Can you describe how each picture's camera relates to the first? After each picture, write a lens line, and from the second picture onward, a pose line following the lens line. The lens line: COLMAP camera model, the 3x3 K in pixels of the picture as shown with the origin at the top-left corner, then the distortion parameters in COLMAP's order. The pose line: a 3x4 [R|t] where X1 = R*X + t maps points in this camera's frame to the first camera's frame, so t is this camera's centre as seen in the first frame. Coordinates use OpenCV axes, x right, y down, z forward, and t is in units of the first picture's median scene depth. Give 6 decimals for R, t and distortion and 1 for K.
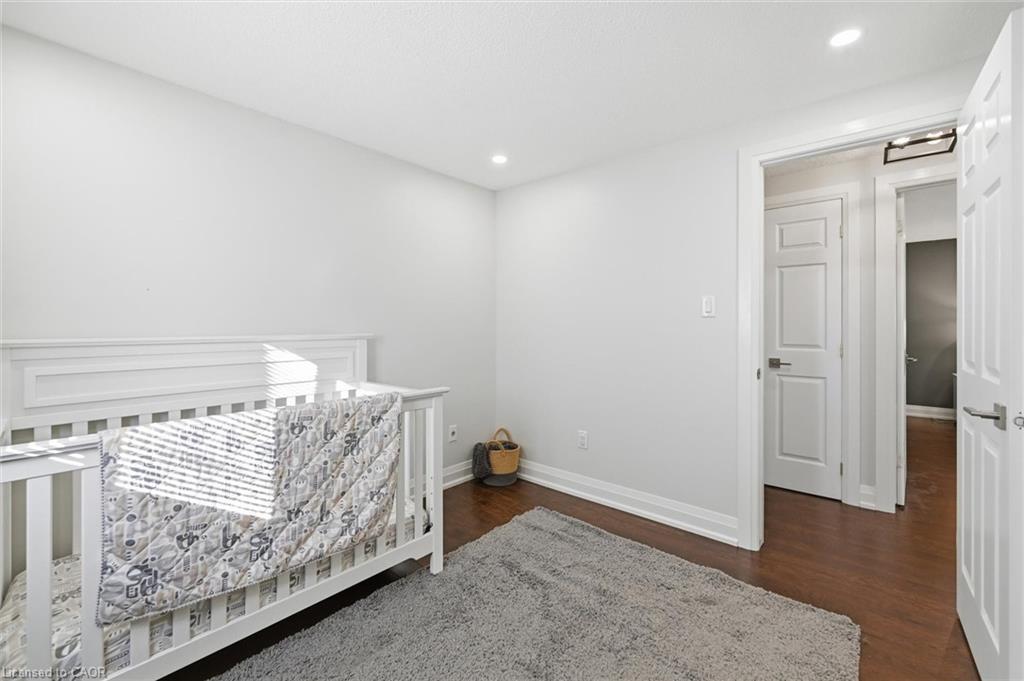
lens RADIAL K [[411.8, 0, 514.2], [0, 411.8, 331.3], [0, 0, 1]] dist [-0.000438, 0.000169]
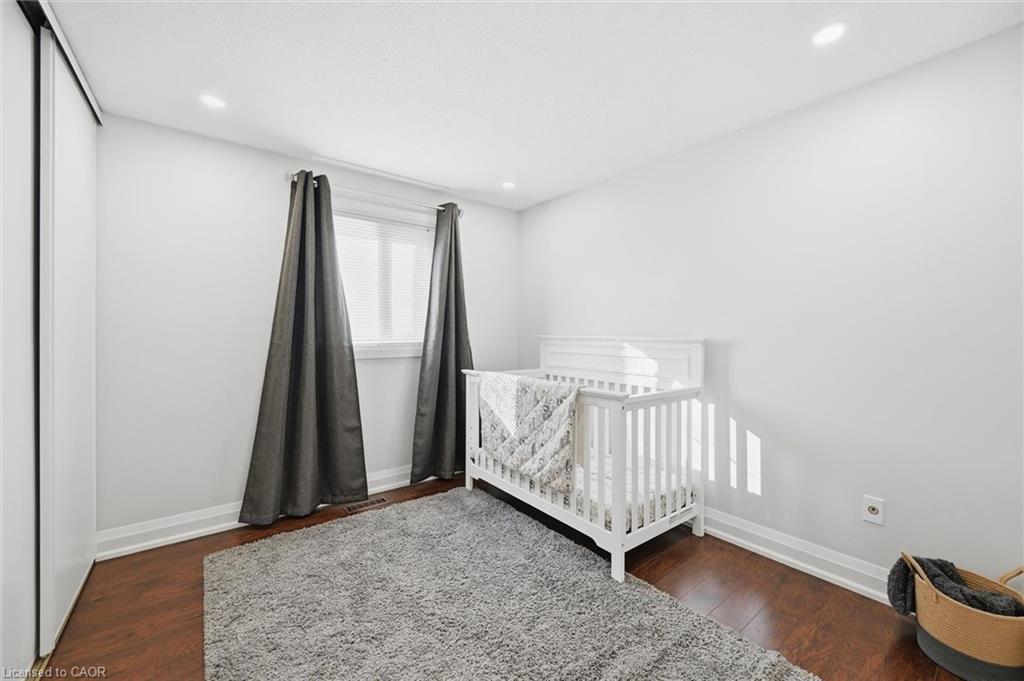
lens RADIAL K [[411.8, 0, 514.3], [0, 411.8, 333.2], [0, 0, 1]] dist [-0.000438, 0.000169]
pose [[-0.187193, 0.007308, -0.982296, 1.043924], [-0.010552, 0.999900, 0.009449, -0.012131], [0.982266, 0.012134, -0.187097, 1.190157]]
